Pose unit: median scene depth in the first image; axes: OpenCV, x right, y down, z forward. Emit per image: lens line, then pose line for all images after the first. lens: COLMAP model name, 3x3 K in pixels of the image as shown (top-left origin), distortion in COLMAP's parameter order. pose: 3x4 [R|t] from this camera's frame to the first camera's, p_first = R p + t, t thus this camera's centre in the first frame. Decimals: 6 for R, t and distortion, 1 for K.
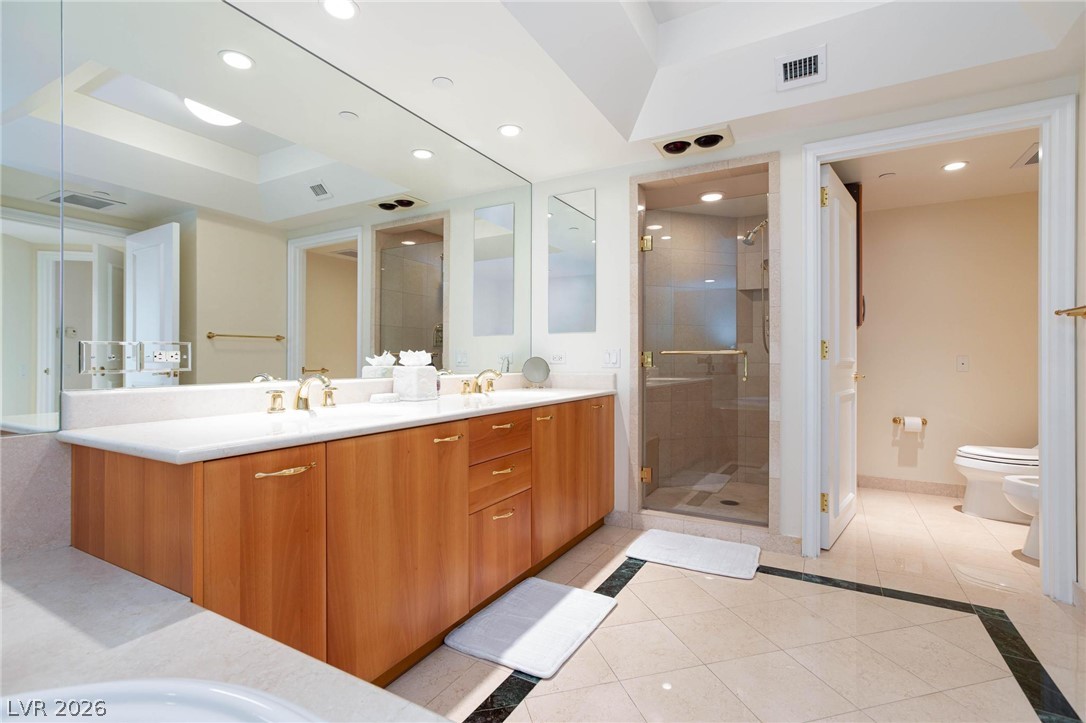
lens RADIAL K [[495.6, 0, 540.6], [0, 495.6, 360.7], [0, 0, 1]] dist [-0.020854, 0.000392]
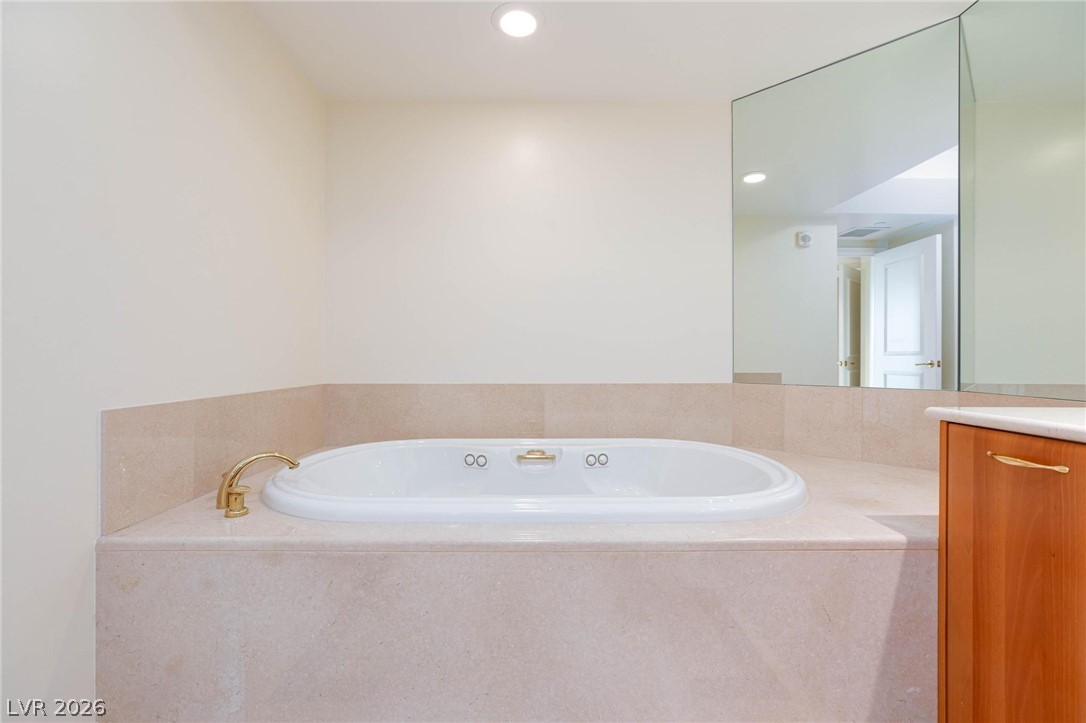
lens RADIAL K [[479.0, 0, 544.6], [0, 479.0, 363.5], [0, 0, 1]] dist [-0.002284, 0.000079]
pose [[-0.870795, 0.013404, -0.491464, 0.297453], [0.007019, 0.999865, 0.014834, 0.022548], [0.491596, 0.009467, -0.870772, 0.684431]]
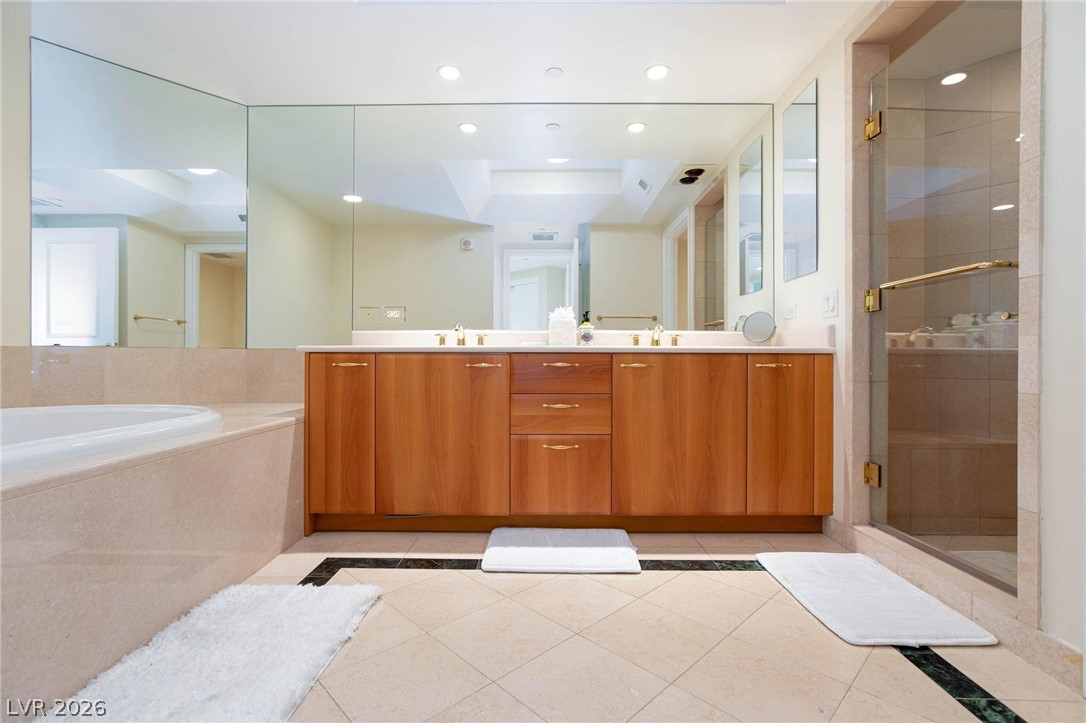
lens RADIAL K [[501.7, 0, 541.6], [0, 501.7, 357.7], [0, 0, 1]] dist [-0.001549, 0.000132]
pose [[0.483084, 0.001874, -0.875572, 0.776933], [-0.005213, 0.999986, -0.000736, 0.102334], [0.875558, 0.004920, 0.483087, 0.381520]]
